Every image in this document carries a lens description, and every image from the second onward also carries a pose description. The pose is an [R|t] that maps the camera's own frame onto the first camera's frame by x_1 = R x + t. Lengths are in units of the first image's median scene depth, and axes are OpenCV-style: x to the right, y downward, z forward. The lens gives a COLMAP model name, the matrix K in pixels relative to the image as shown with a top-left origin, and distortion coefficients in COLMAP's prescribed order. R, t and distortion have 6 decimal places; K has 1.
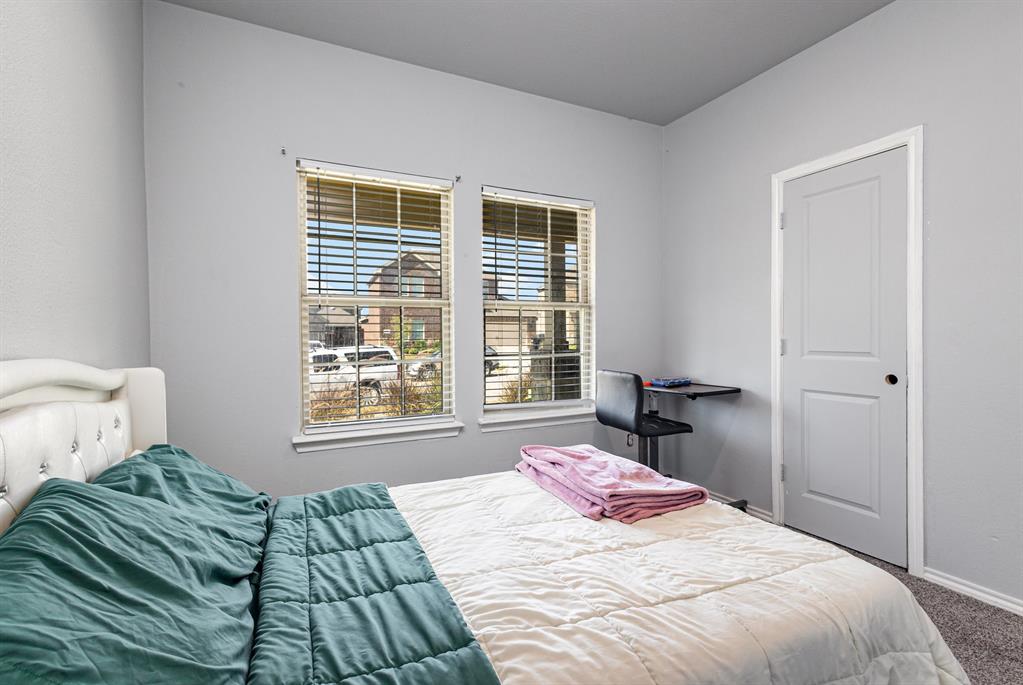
lens RADIAL K [[474.3, 0, 506.8], [0, 474.3, 342.4], [0, 0, 1]] dist [0.004317, 0.000141]
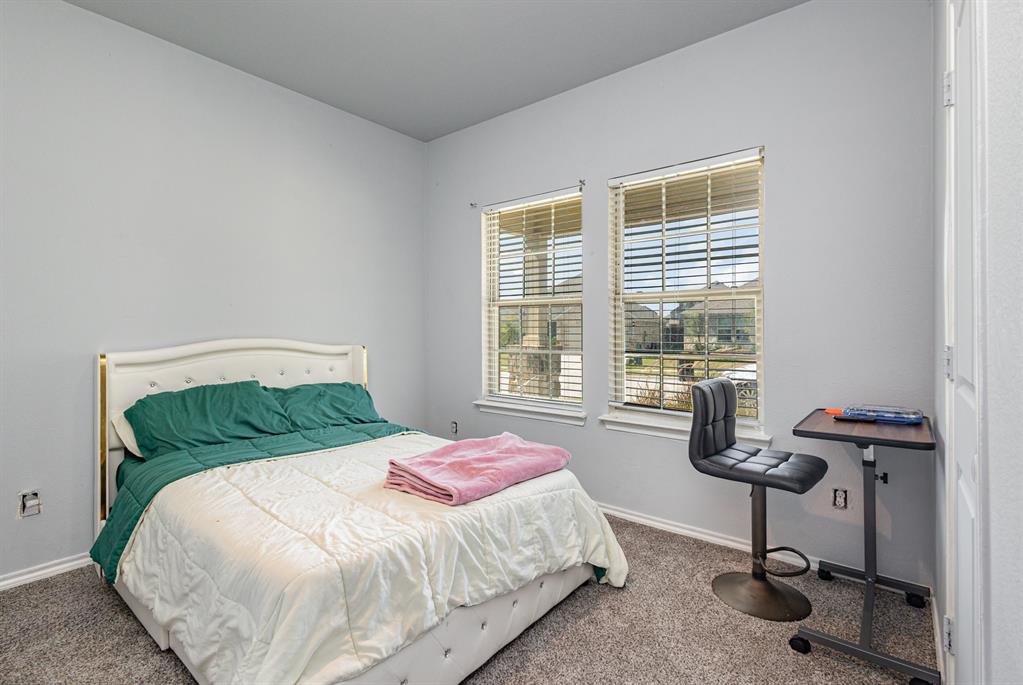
lens RADIAL K [[474.3, 0, 506.1], [0, 474.3, 333.3], [0, 0, 1]] dist [0.004317, 0.000141]
pose [[0.426323, 0.012756, -0.904481, 0.766880], [-0.017191, 0.999834, 0.005997, -0.012145], [0.904407, 0.012992, 0.426472, 0.392487]]
